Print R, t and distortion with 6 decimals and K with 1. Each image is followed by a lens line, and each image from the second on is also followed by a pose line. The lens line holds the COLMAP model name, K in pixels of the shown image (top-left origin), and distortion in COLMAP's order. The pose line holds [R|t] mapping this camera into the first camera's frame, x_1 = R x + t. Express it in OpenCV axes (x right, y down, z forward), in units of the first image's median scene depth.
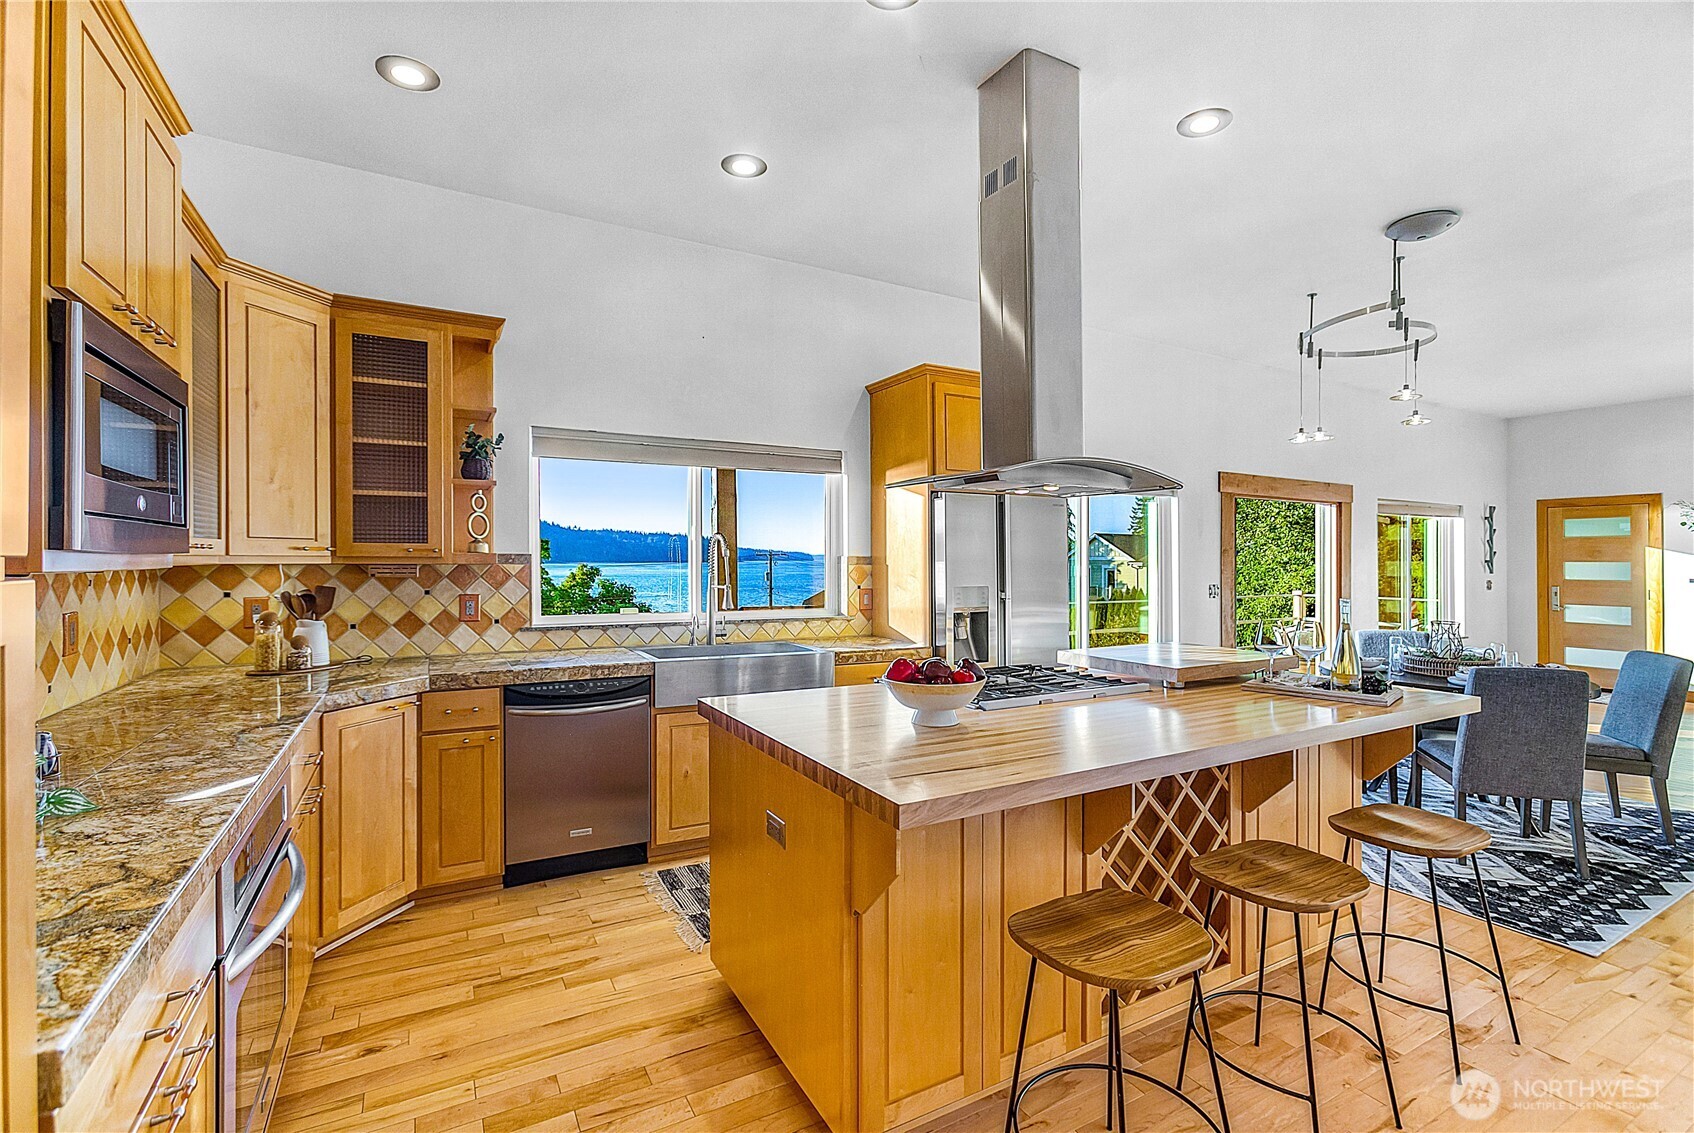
lens RADIAL K [[757.6, 0, 847.3], [0, 757.6, 560.1], [0, 0, 1]] dist [0.001225, 0.002810]
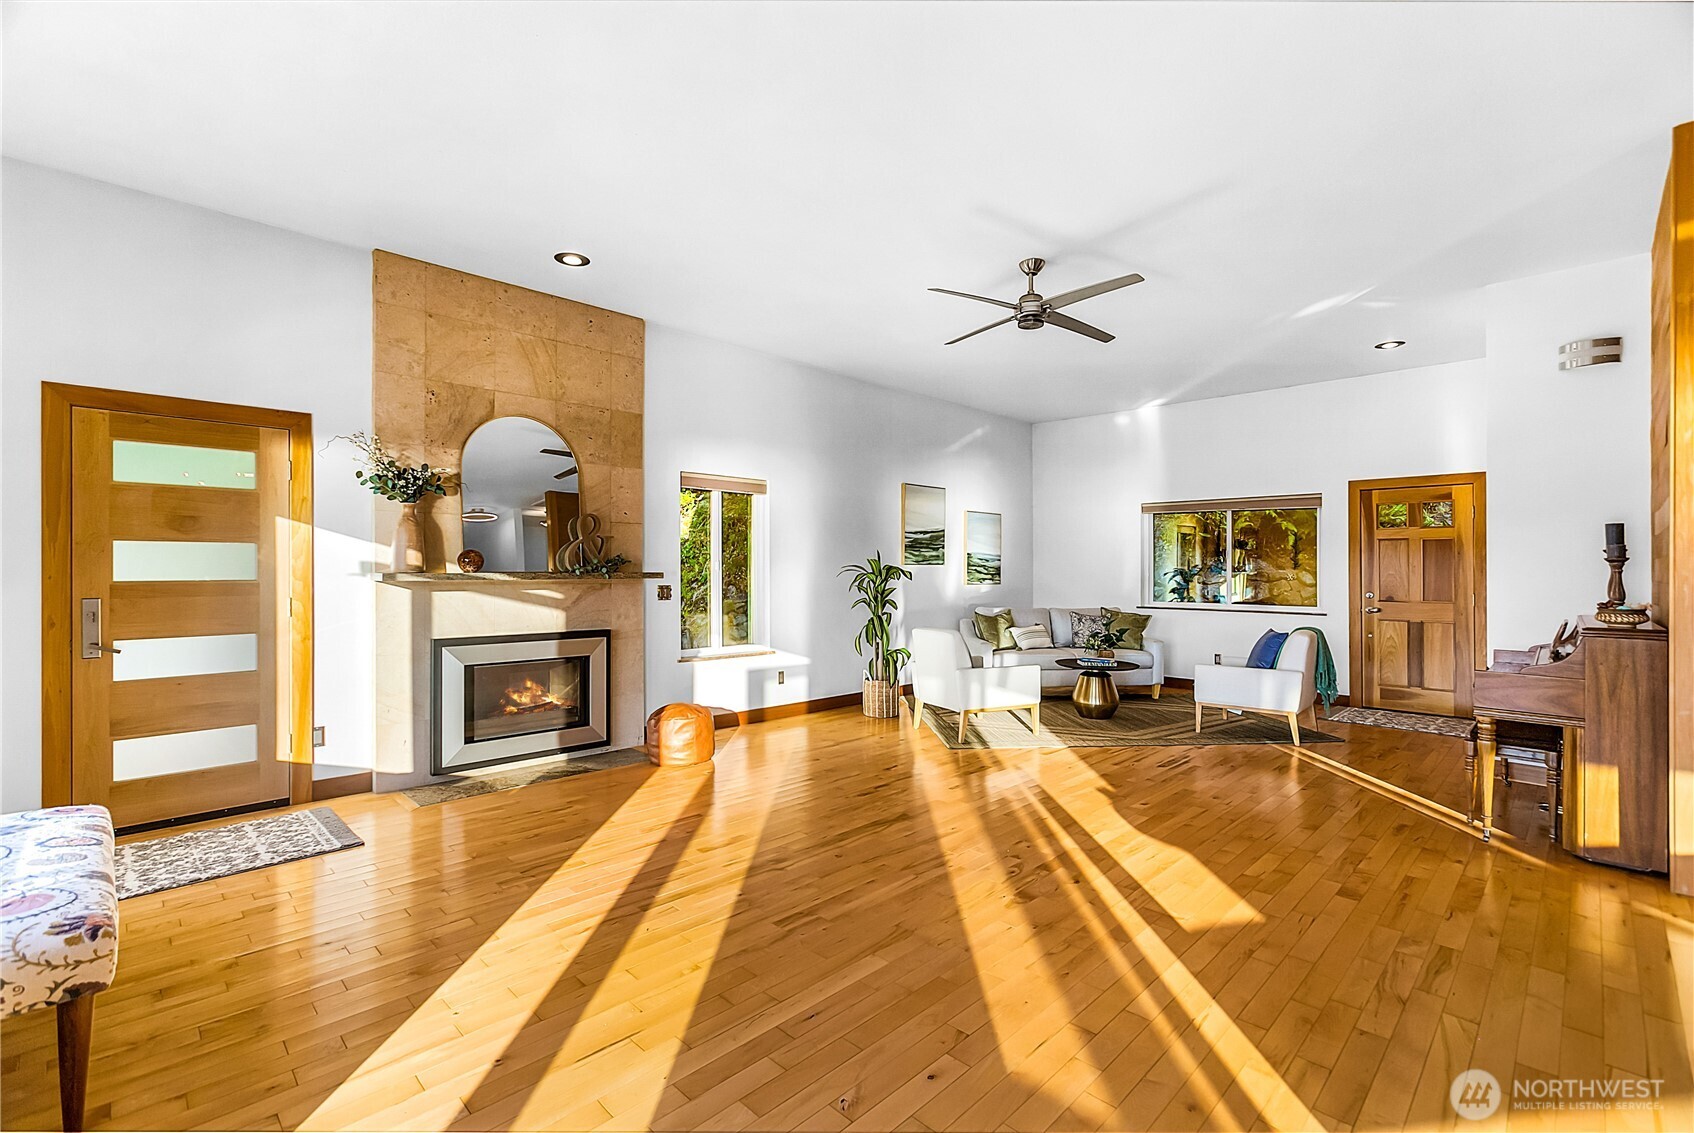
lens RADIAL K [[757.6, 0, 846.1], [0, 757.6, 570.0], [0, 0, 1]] dist [0.001225, 0.002810]
pose [[-0.278031, 0.000793, 0.960572, 0.425471], [-0.001354, 0.999998, -0.001217, 0.019448], [-0.960571, -0.001639, -0.278030, 0.732763]]
